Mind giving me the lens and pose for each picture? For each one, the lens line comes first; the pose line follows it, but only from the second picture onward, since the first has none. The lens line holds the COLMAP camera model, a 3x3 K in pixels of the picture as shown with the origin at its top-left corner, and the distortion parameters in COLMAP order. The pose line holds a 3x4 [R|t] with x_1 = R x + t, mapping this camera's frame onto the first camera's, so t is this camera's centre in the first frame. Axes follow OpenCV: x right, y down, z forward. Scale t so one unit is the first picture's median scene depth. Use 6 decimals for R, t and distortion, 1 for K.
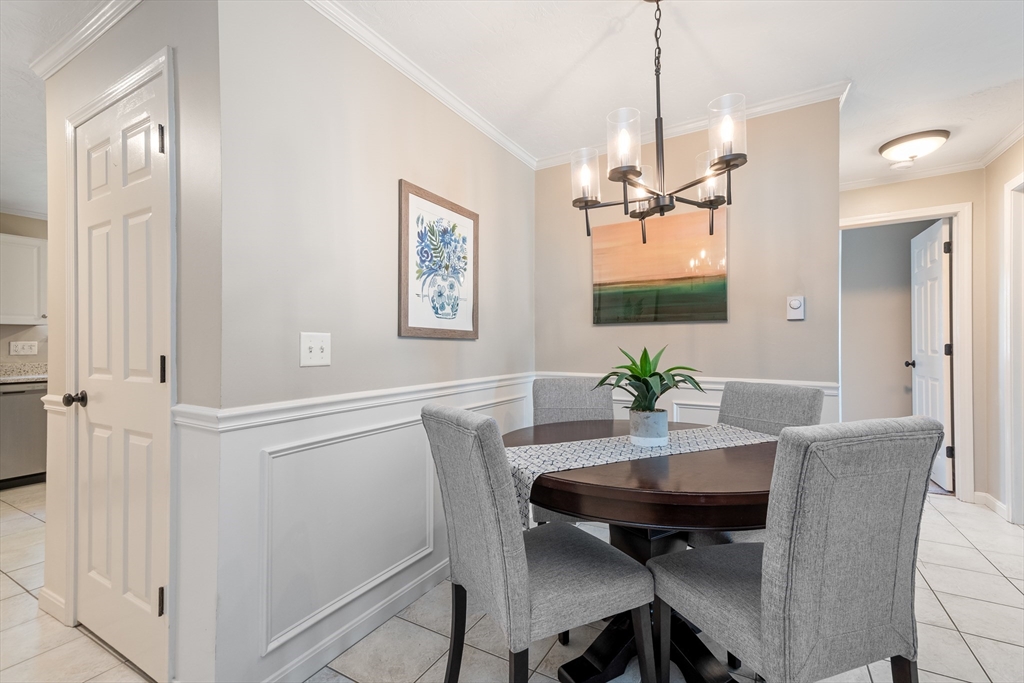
lens RADIAL K [[458.4, 0, 508.9], [0, 458.4, 339.7], [0, 0, 1]] dist [0.027162, -0.001413]
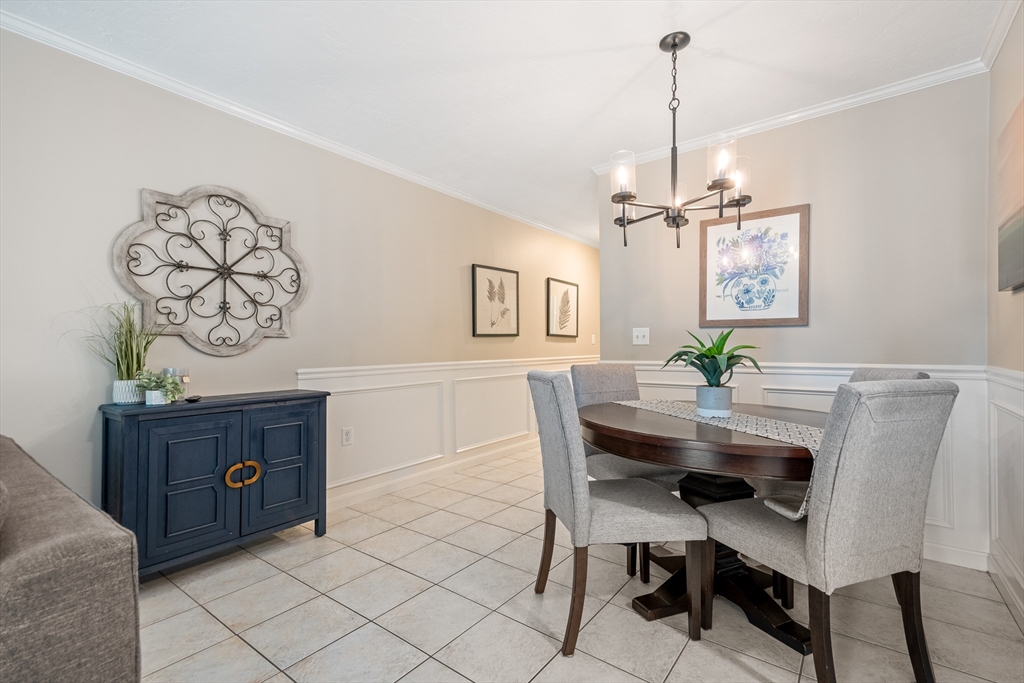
lens RADIAL K [[458.4, 0, 511.8], [0, 458.4, 340.6], [0, 0, 1]] dist [0.027162, -0.001413]
pose [[-0.110189, -0.007780, -0.993880, 1.172354], [0.022430, 0.999695, -0.010312, 0.033906], [0.993658, -0.023429, -0.109981, 0.499395]]
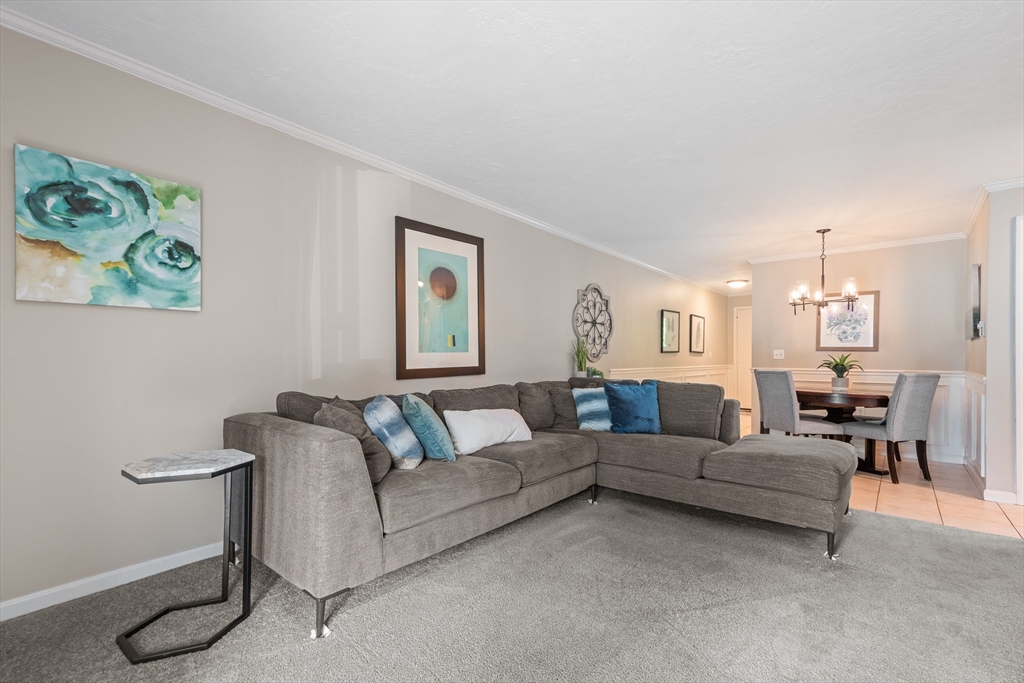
lens RADIAL K [[458.4, 0, 518.2], [0, 458.4, 352.0], [0, 0, 1]] dist [0.027162, -0.001413]
pose [[-0.153676, -0.008453, -0.988085, 2.549168], [0.009366, 0.999906, -0.010011, 0.012454], [0.988077, -0.010792, -0.153582, -0.330200]]
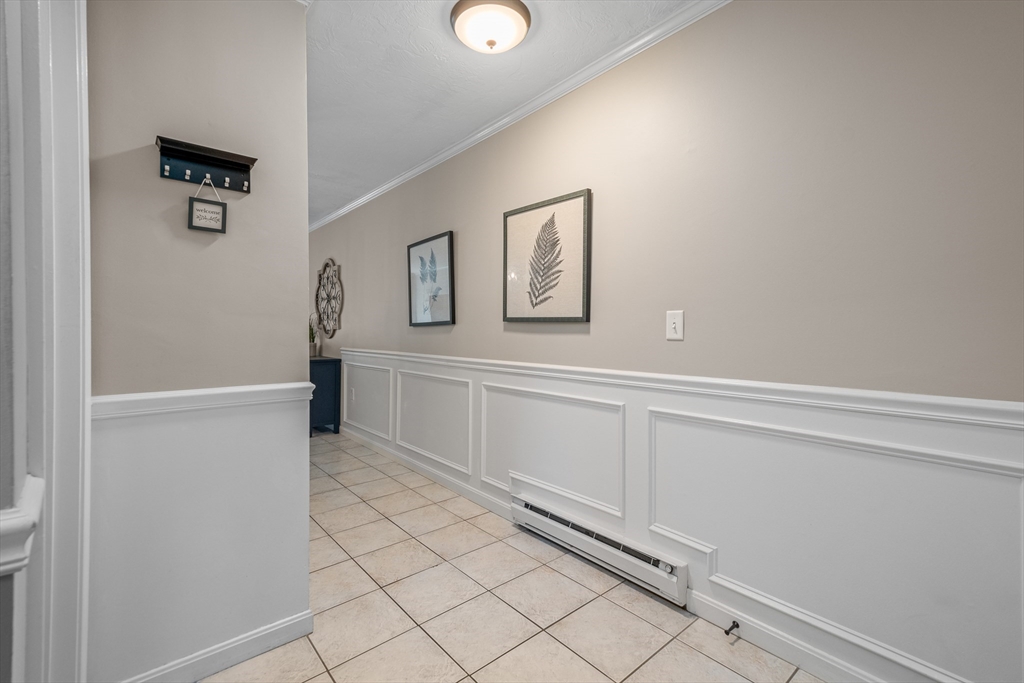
lens RADIAL K [[458.4, 0, 518.8], [0, 458.4, 332.7], [0, 0, 1]] dist [0.027162, -0.001413]
pose [[-0.942727, -0.001848, 0.333560, -1.549152], [-0.005174, 0.999945, -0.009084, 0.032460], [-0.333525, -0.010289, -0.942685, 1.577823]]
